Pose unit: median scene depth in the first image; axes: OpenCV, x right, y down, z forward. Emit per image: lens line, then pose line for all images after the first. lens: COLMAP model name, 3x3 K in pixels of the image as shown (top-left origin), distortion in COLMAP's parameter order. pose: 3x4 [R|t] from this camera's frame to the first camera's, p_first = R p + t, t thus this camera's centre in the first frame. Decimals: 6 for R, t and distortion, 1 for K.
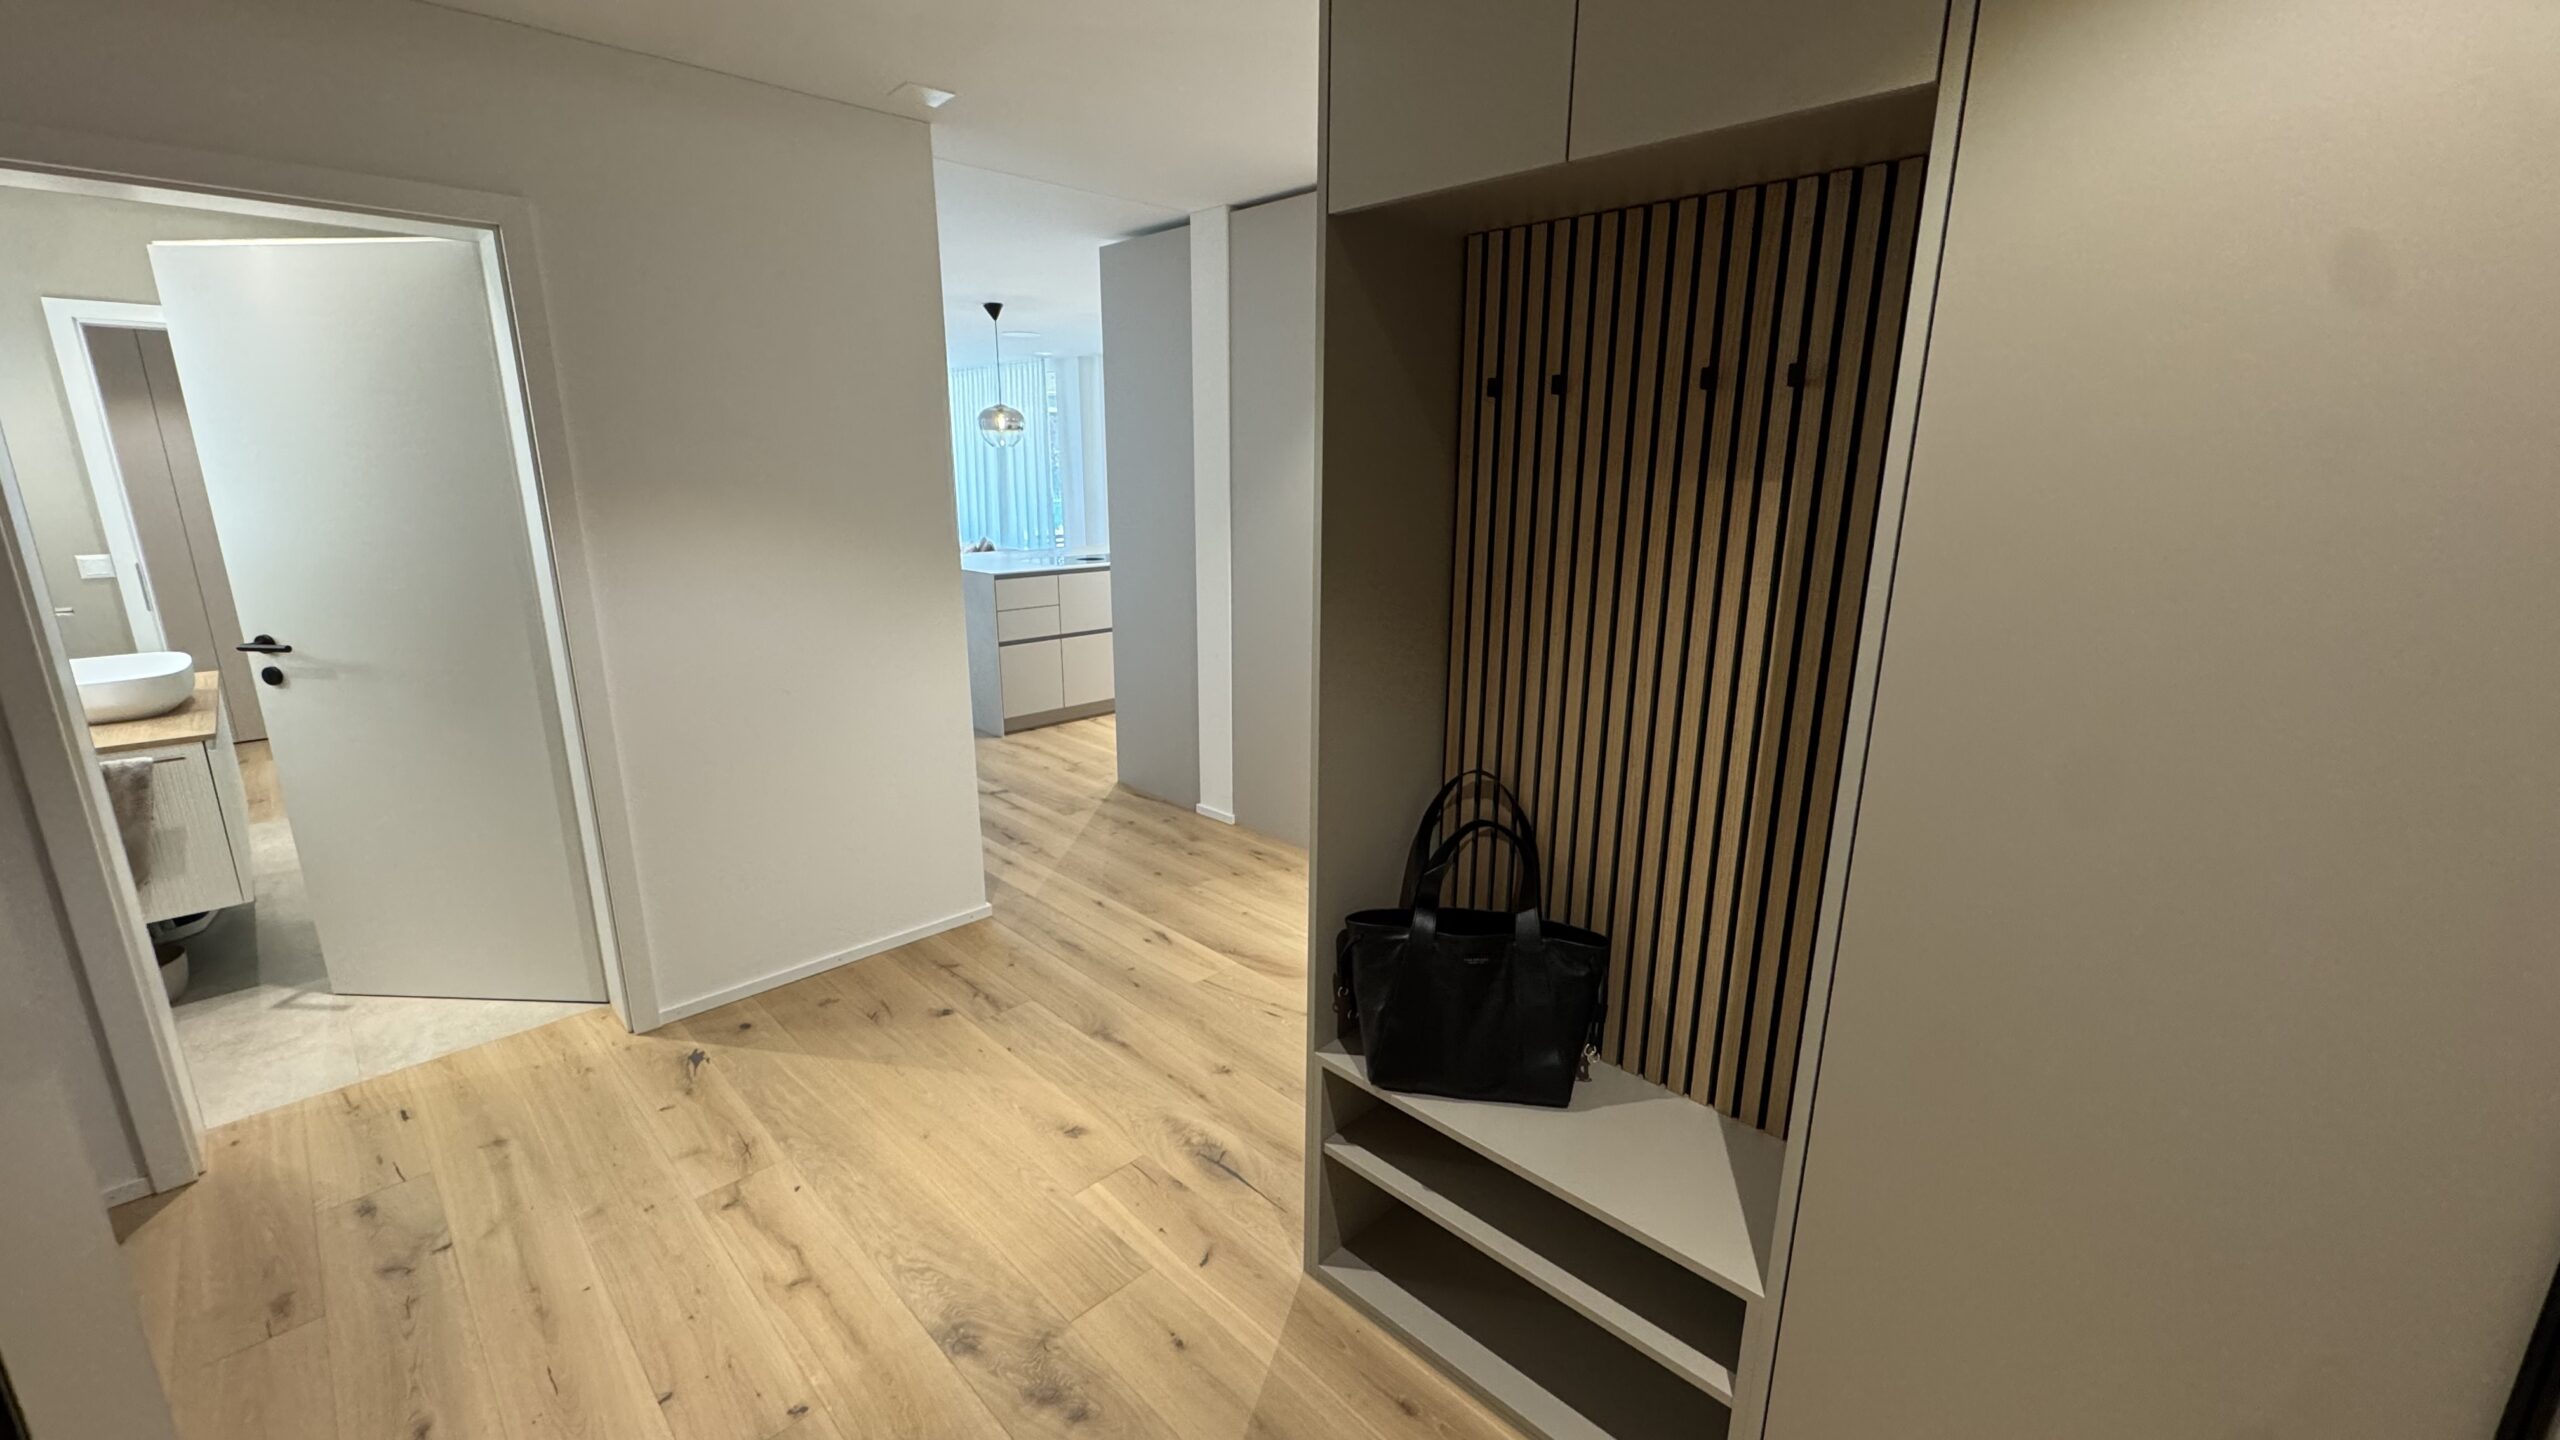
lens RADIAL K [[1026.5, 0, 1280.0], [0, 1026.5, 720.0], [0, 0, 1]] dist [-0.000952, -0.000054]
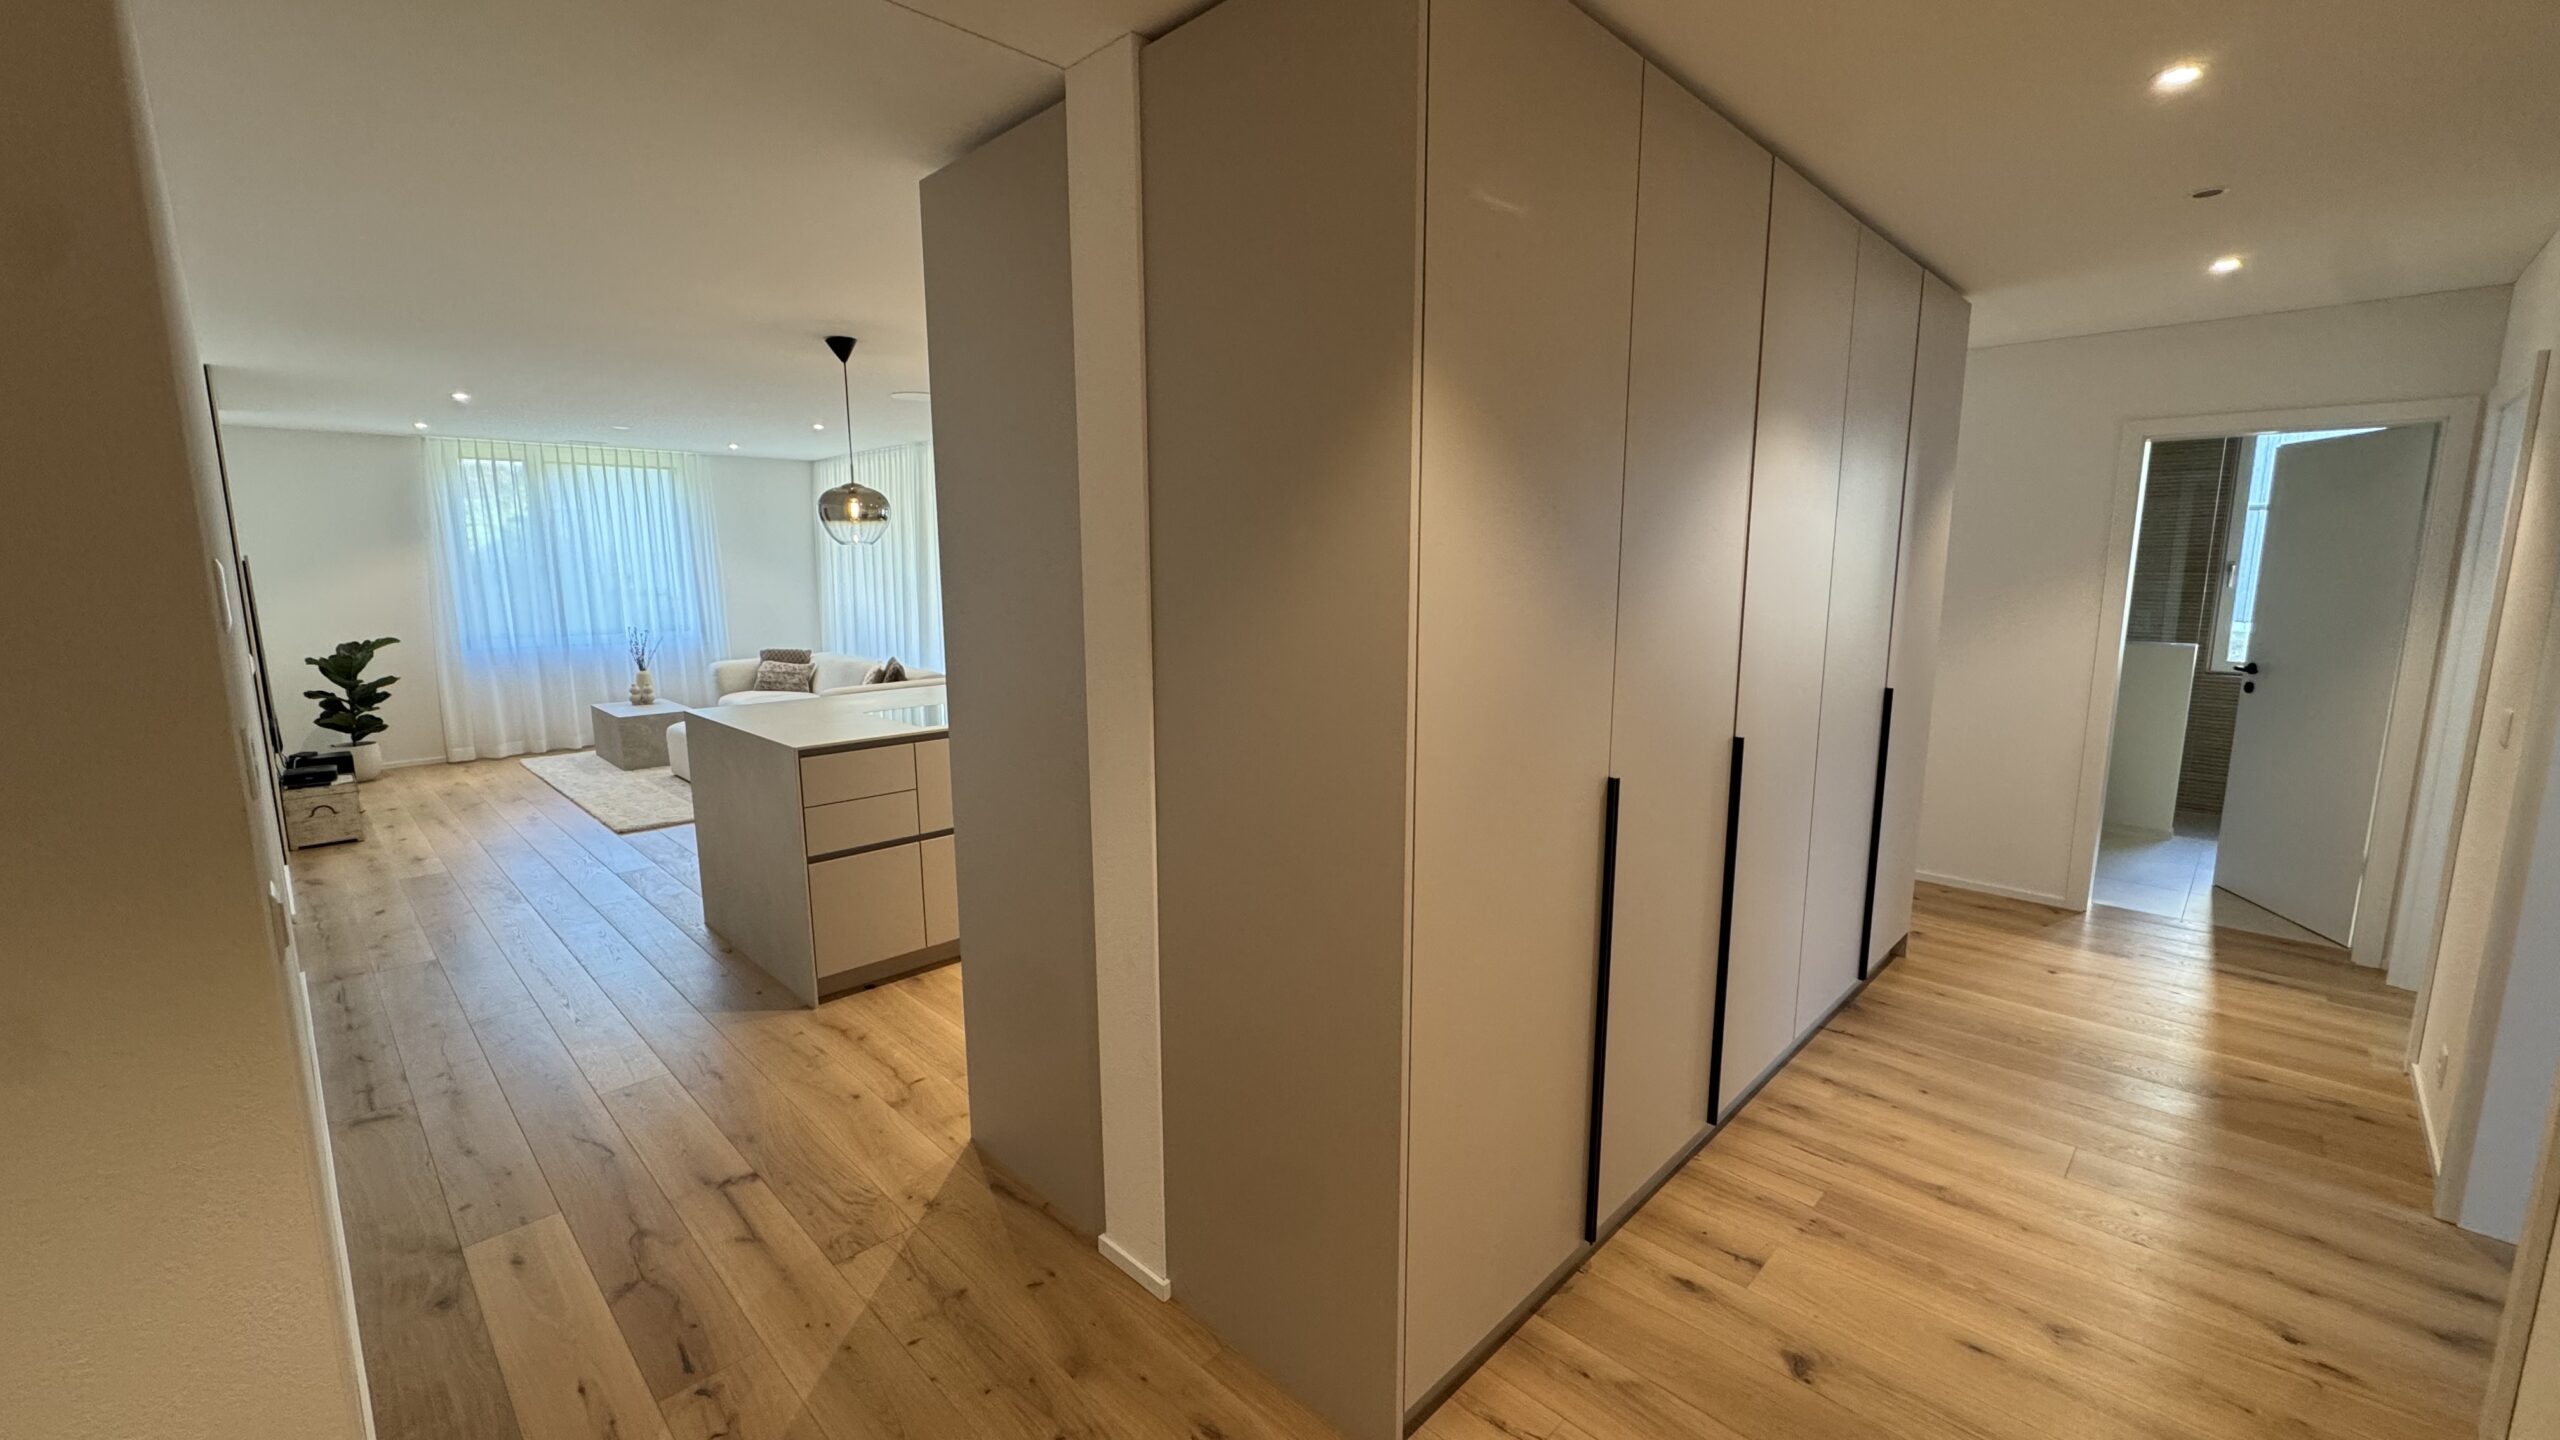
lens RADIAL K [[1026.5, 0, 1280.0], [0, 1026.5, 720.0], [0, 0, 1]] dist [-0.000952, -0.000054]
pose [[0.999946, -0.007595, 0.007072, 0.006340], [0.008183, 0.996157, -0.087198, -0.116341], [-0.006383, 0.087251, 0.996166, 0.433105]]
